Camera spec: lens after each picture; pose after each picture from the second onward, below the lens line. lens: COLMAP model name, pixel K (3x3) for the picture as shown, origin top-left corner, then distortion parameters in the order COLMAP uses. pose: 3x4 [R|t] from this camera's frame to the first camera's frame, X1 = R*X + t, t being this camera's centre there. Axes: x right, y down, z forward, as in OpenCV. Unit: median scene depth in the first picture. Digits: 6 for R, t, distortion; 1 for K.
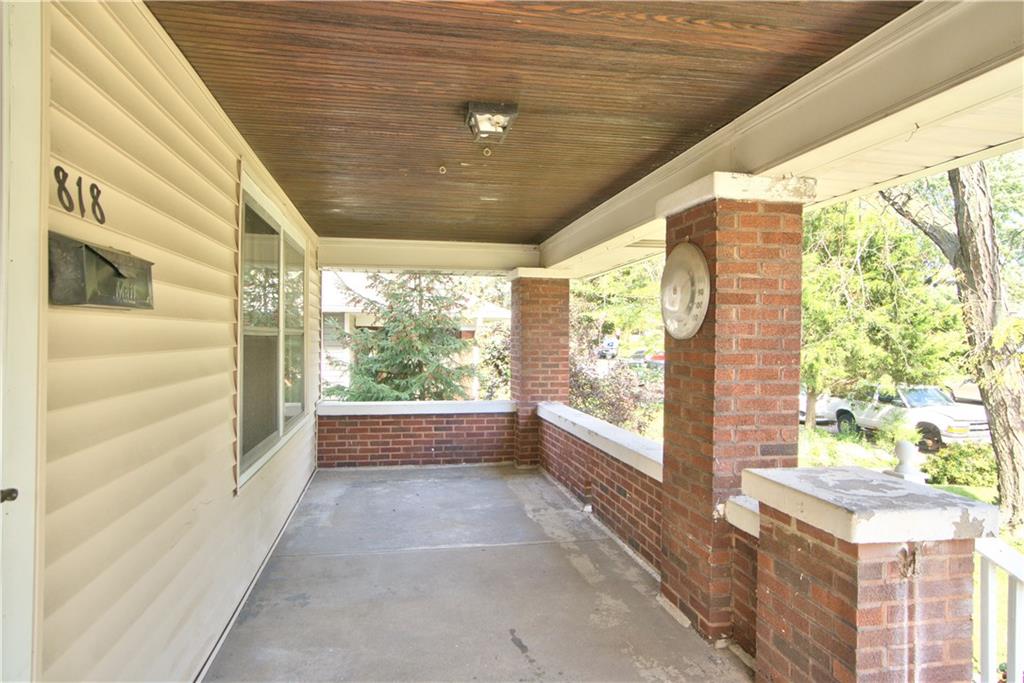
lens RADIAL K [[625.1, 0, 515.8], [0, 625.1, 340.4], [0, 0, 1]] dist [0.004027, 0.000735]
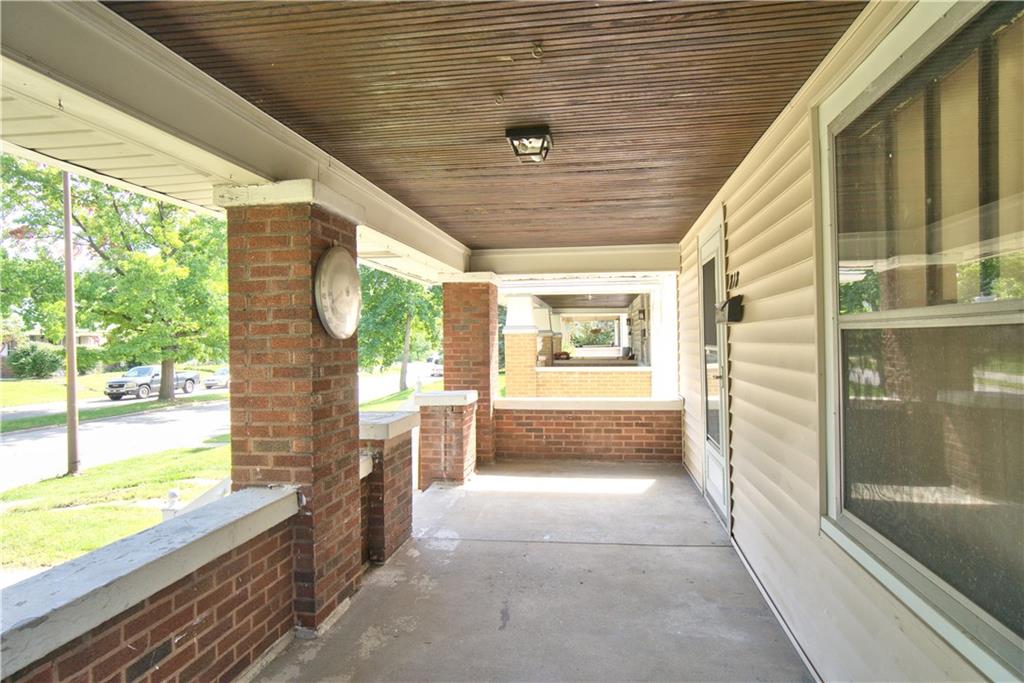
lens RADIAL K [[625.1, 0, 515.8], [0, 625.1, 340.3], [0, 0, 1]] dist [0.004027, 0.000735]
pose [[-0.946881, 0.006174, 0.321525, -0.338141], [0.005377, 0.999980, -0.003366, 0.007362], [-0.321540, -0.001458, -0.946895, 1.874602]]
